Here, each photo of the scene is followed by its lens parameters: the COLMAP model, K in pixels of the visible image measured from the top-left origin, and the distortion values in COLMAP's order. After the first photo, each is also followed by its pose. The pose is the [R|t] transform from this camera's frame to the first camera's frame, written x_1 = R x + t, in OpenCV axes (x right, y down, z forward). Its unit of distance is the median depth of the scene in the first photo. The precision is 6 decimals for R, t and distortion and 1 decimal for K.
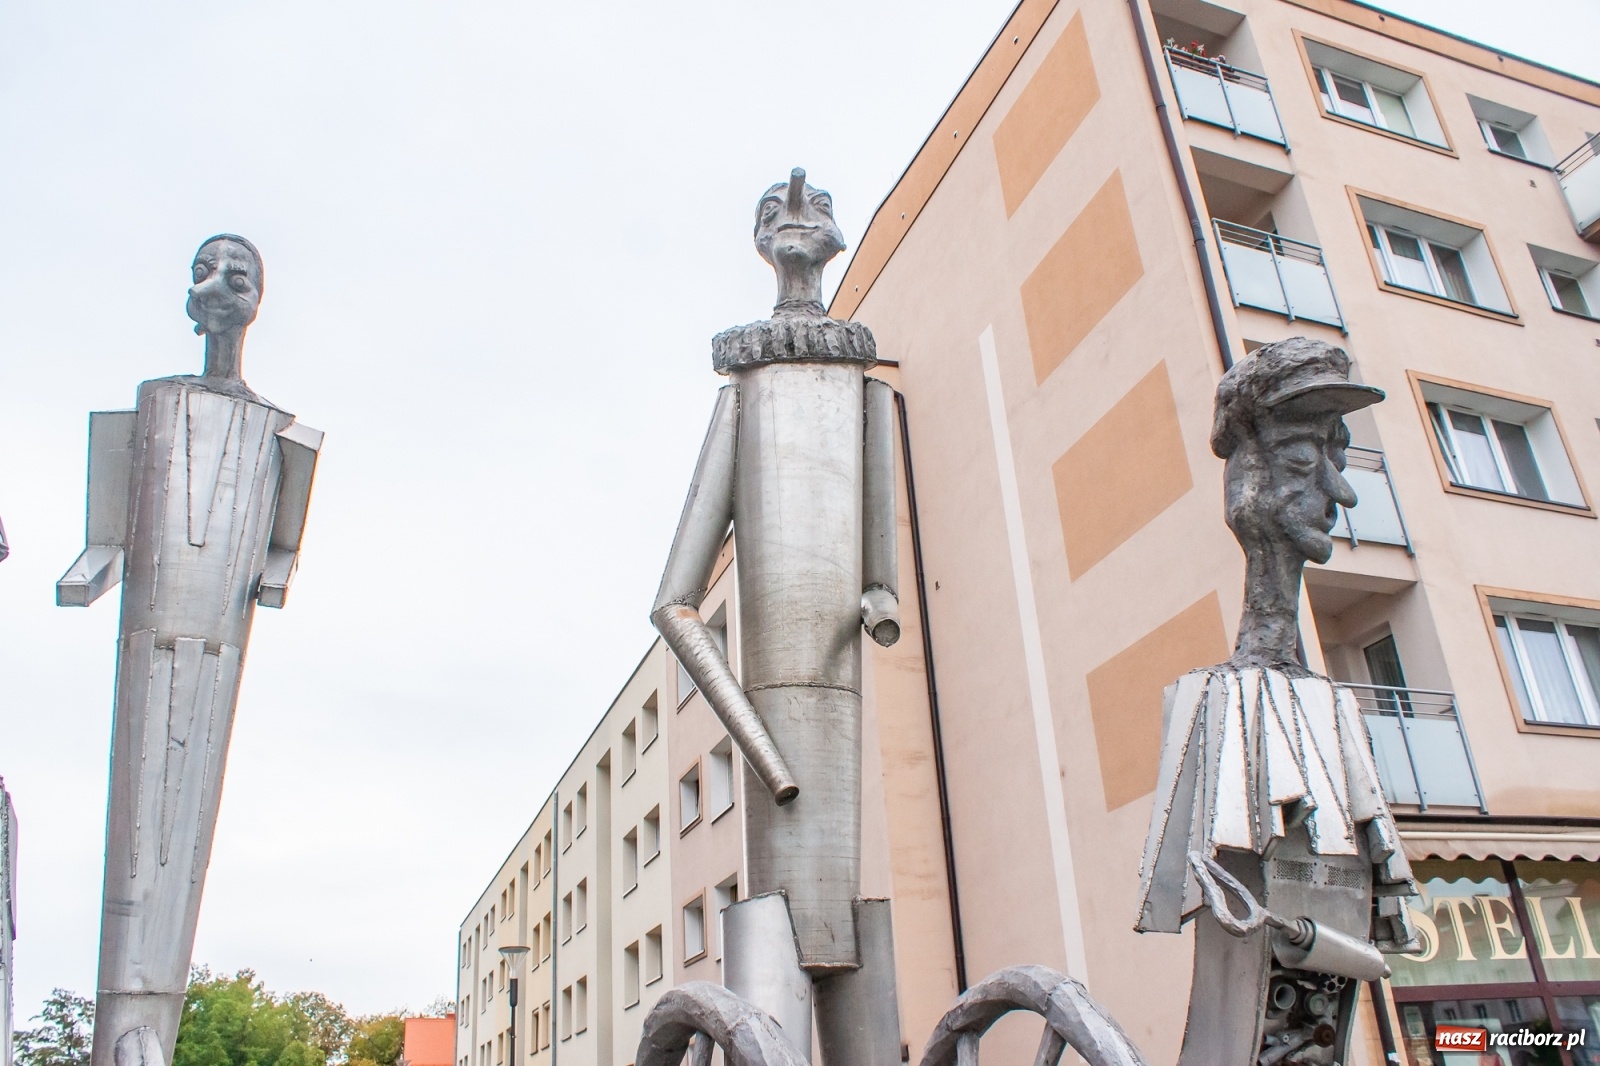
lens RADIAL K [[1263.3, 0, 785.2], [0, 1263.3, 559.9], [0, 0, 1]] dist [-0.157619, 0.142643]
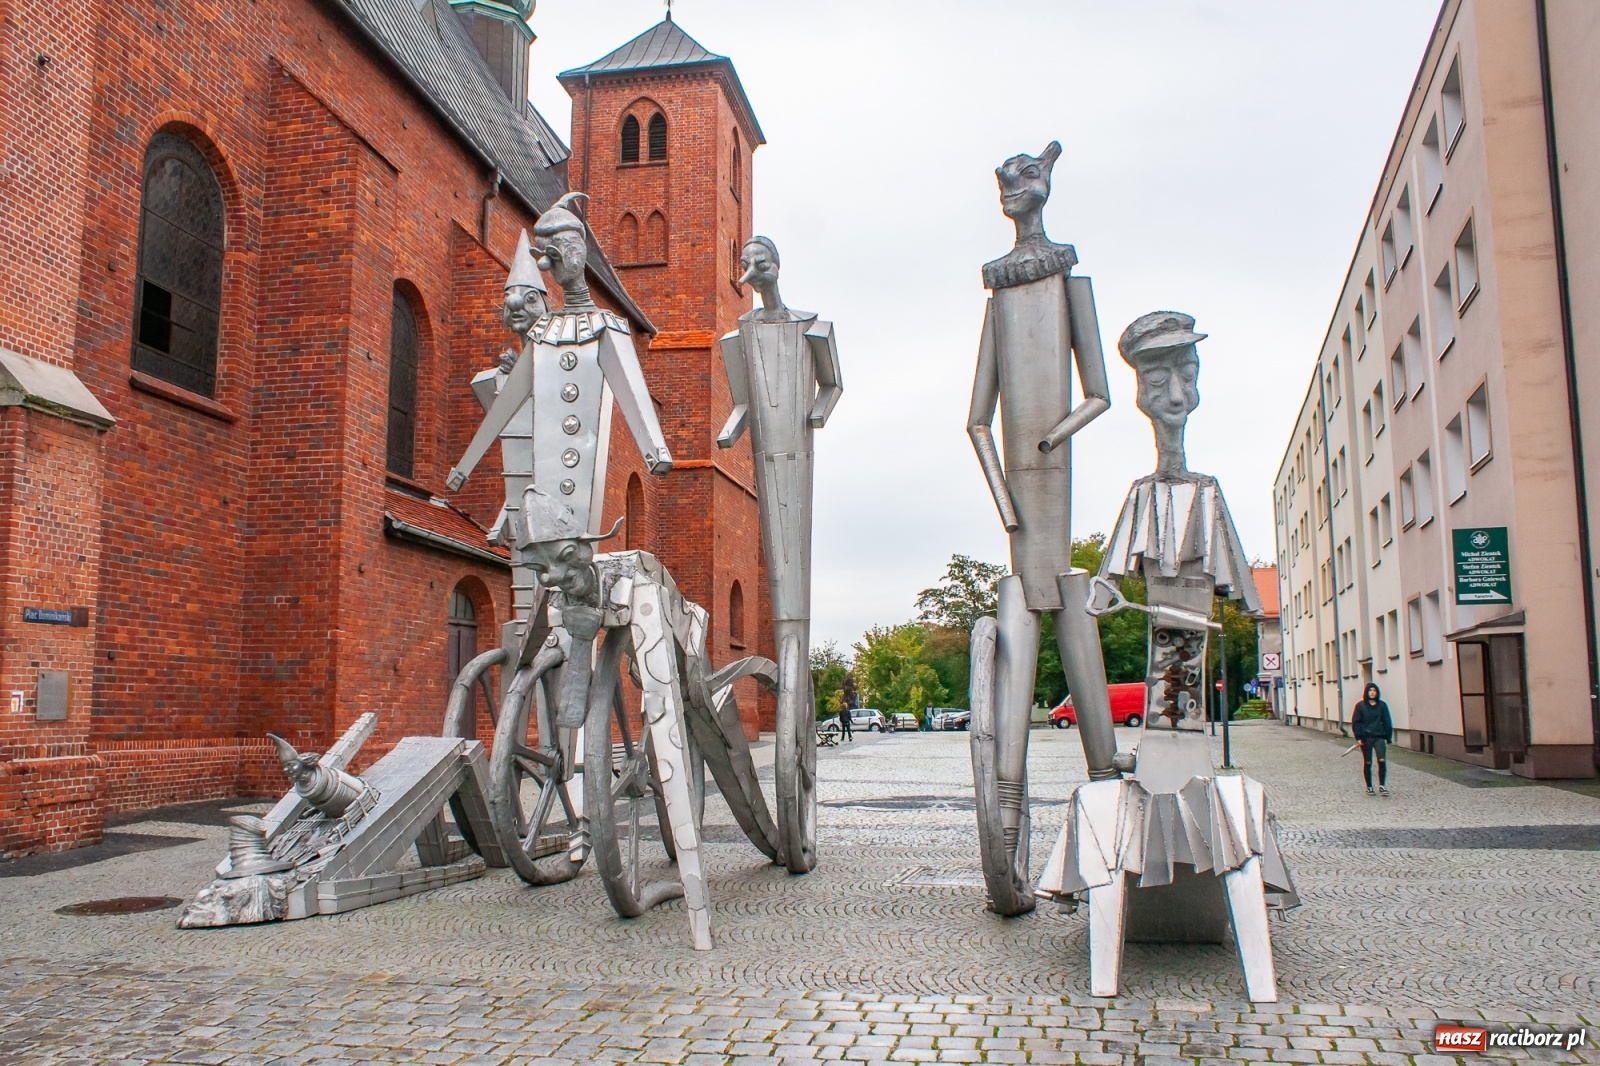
lens RADIAL K [[1293.9, 0, 783.1], [0, 1293.9, 561.5], [0, 0, 1]] dist [-0.158146, 0.146892]
pose [[0.788594, -0.019441, -0.614607, 0.823171], [0.232357, 0.934817, 0.268565, -0.340212], [0.569324, -0.354597, 0.741708, -0.642840]]
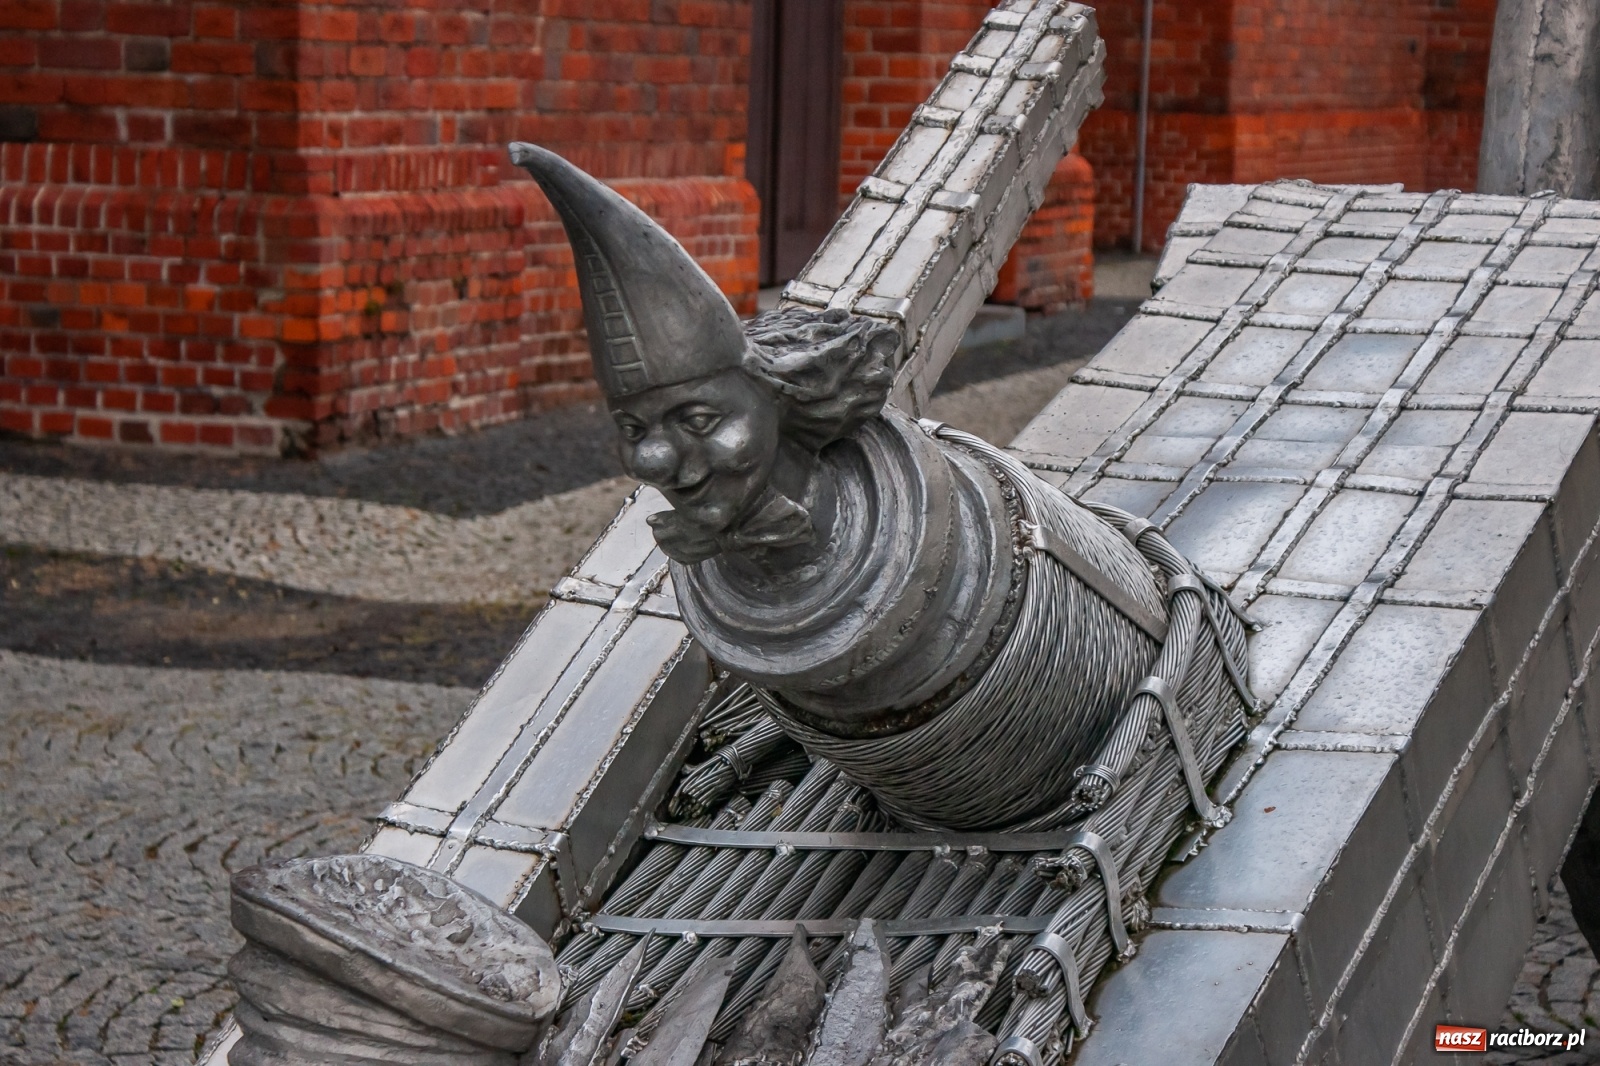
lens RADIAL K [[4600.4, 0, 800.0], [0, 4600.4, 533.0], [0, 0, 1]] dist [0.117431, 1.036549]
pose [[0.678928, 0.149556, -0.718812, -0.291246], [0.257152, 0.868582, 0.423601, -0.048089], [0.687699, -0.472439, 0.551246, -0.223185]]
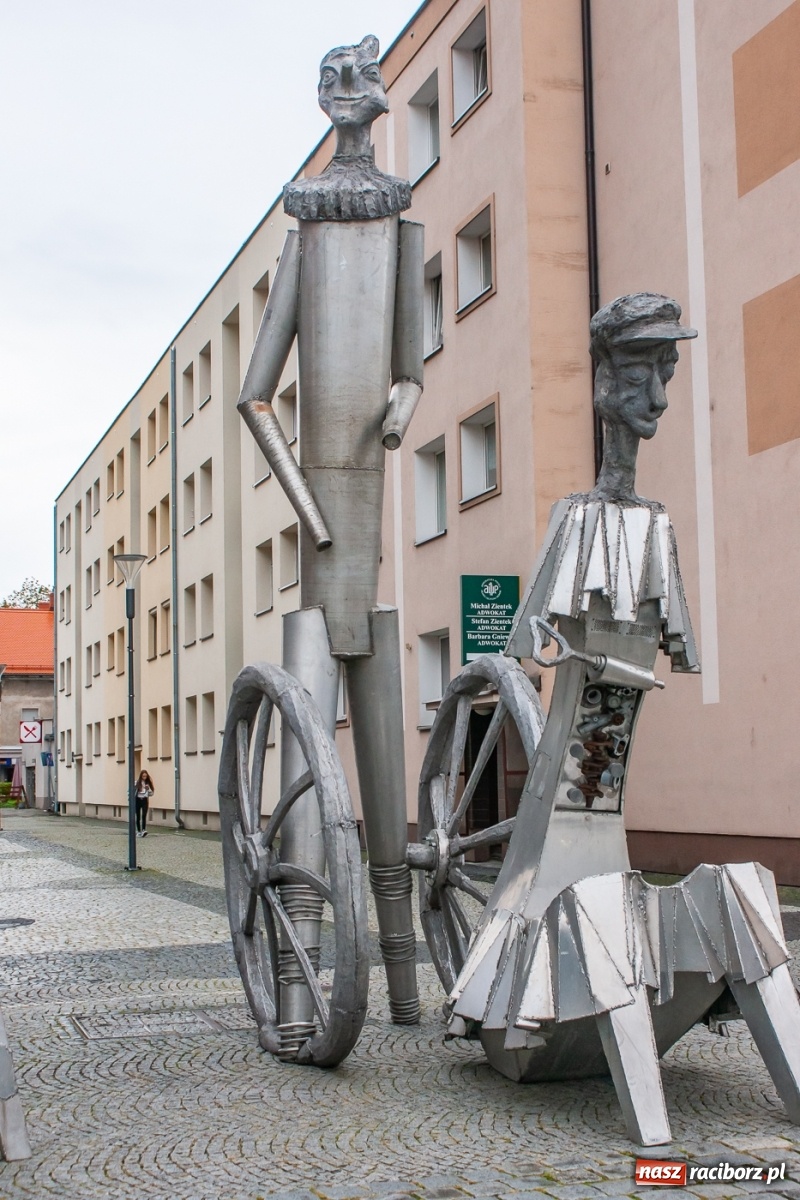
lens RADIAL K [[1761.2, 0, 400.0], [0, 1761.2, 600.0], [0, 0, 1]] dist [-0.066583, 0.097153]
pose [[0.998363, 0.032627, -0.046982, 0.162562], [-0.014652, 0.939831, 0.341326, -0.398485], [0.055292, -0.340079, 0.938770, -0.843428]]
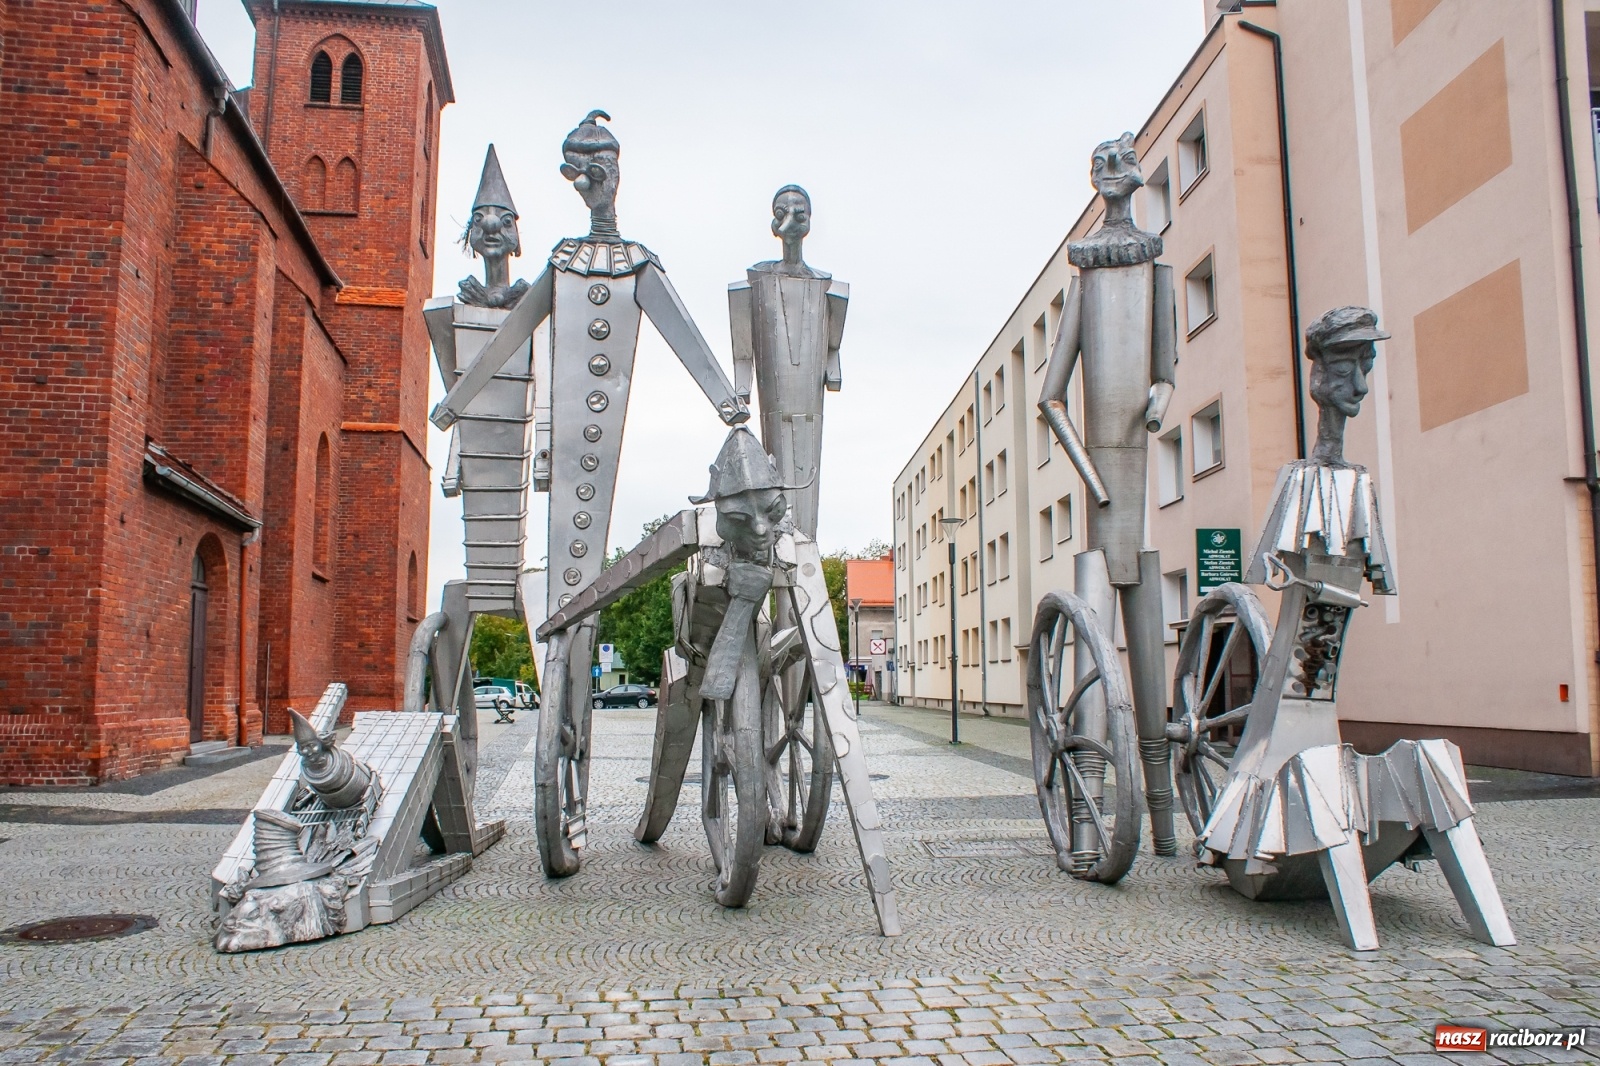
lens RADIAL K [[1263.3, 0, 785.2], [0, 1263.3, 559.9], [0, 0, 1]] dist [-0.157619, 0.142643]
pose [[0.947365, 0.020851, -0.319476, 0.137072], [0.092412, 0.937593, 0.335229, -0.389234], [0.306529, -0.347108, 0.886316, -0.851500]]
